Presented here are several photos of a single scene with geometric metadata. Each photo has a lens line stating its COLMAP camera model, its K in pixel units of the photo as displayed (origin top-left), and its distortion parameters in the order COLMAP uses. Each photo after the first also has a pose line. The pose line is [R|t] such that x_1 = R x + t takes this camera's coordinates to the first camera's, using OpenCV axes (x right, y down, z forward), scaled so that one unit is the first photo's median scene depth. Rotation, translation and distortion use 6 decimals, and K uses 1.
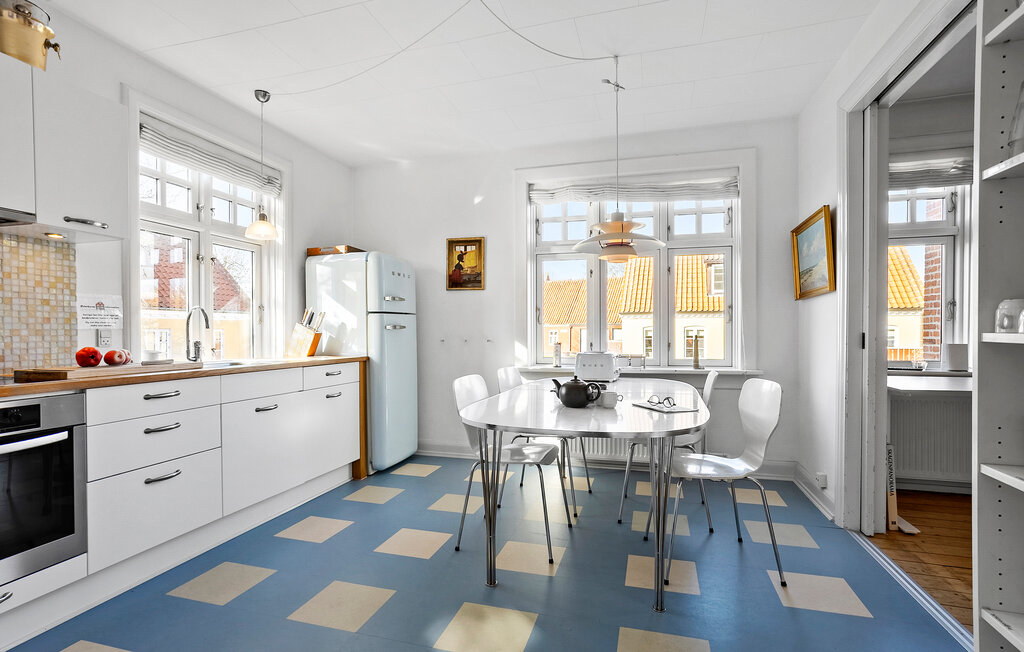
lens RADIAL K [[503.7, 0, 503.2], [0, 503.7, 334.3], [0, 0, 1]] dist [0.000976, 0.001010]
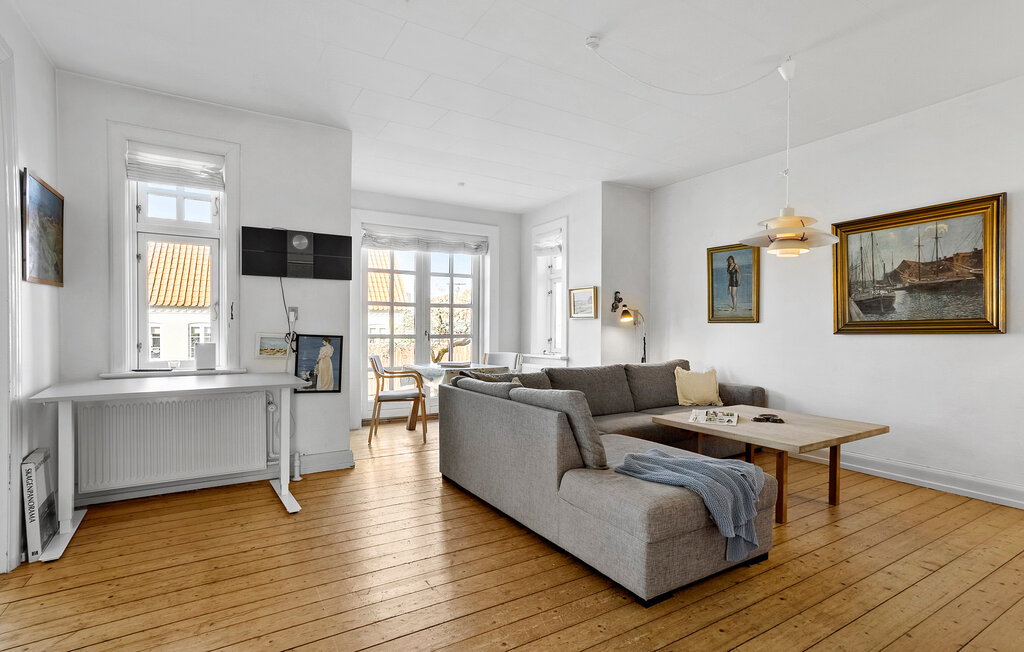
lens RADIAL K [[503.7, 0, 503.2], [0, 503.7, 334.3], [0, 0, 1]] dist [0.000976, 0.001010]
pose [[0.676365, -0.002113, 0.736564, 0.439017], [-0.001996, 0.999987, 0.004701, -0.004663], [-0.736564, -0.004650, 0.676352, -0.114634]]
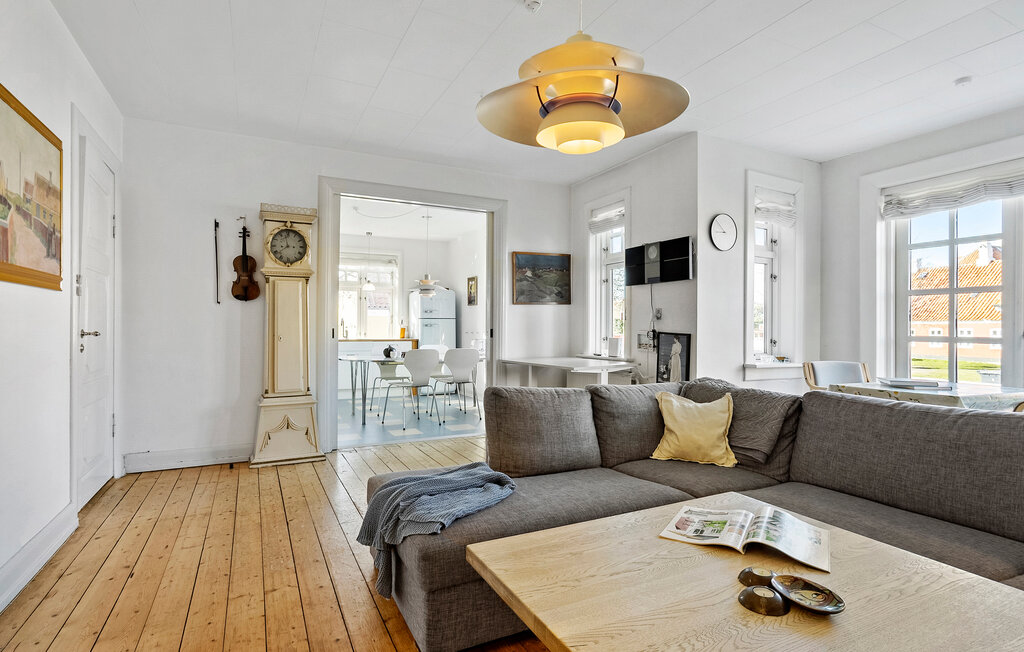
lens RADIAL K [[511.6, 0, 512.0], [0, 511.6, 326.0], [0, 0, 1]] dist [-0.000403, 0.000095]
pose [[0.690232, 0.002963, -0.723582, 1.370851], [-0.009931, 0.999936, -0.005378, -0.003722], [0.723520, 0.010898, 0.690217, -0.174350]]
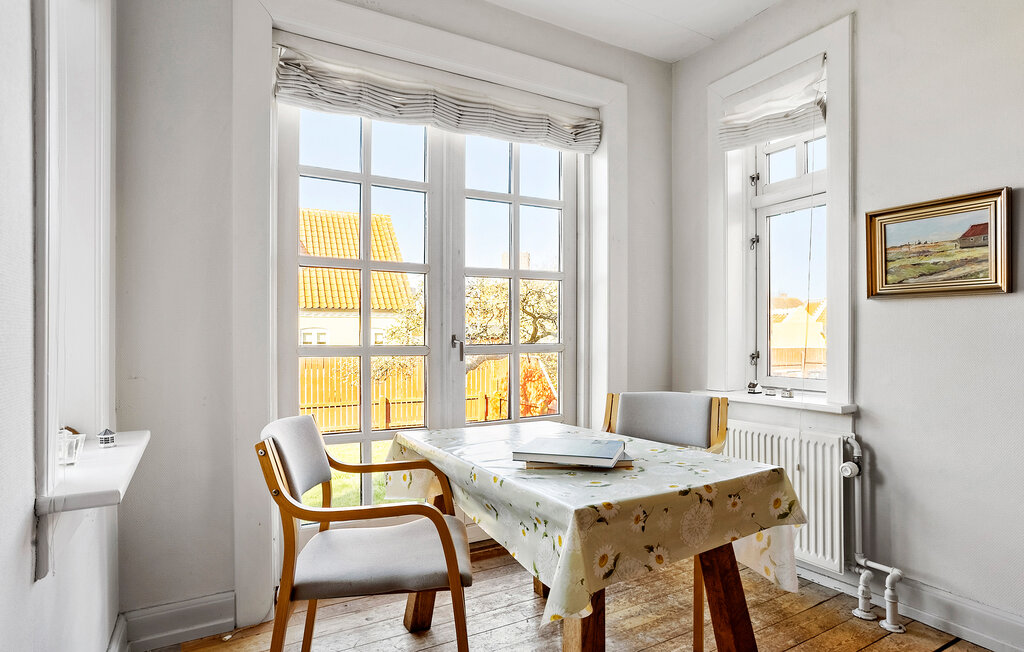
lens RADIAL K [[550.9, 0, 512.0], [0, 550.9, 340.3], [0, 0, 1]] dist [-0.048736, 0.037577]
pose [[0.680411, -0.005724, 0.732809, 0.936308], [0.003032, 0.999983, 0.004996, -0.005127], [-0.732825, -0.001177, 0.680416, 0.545460]]
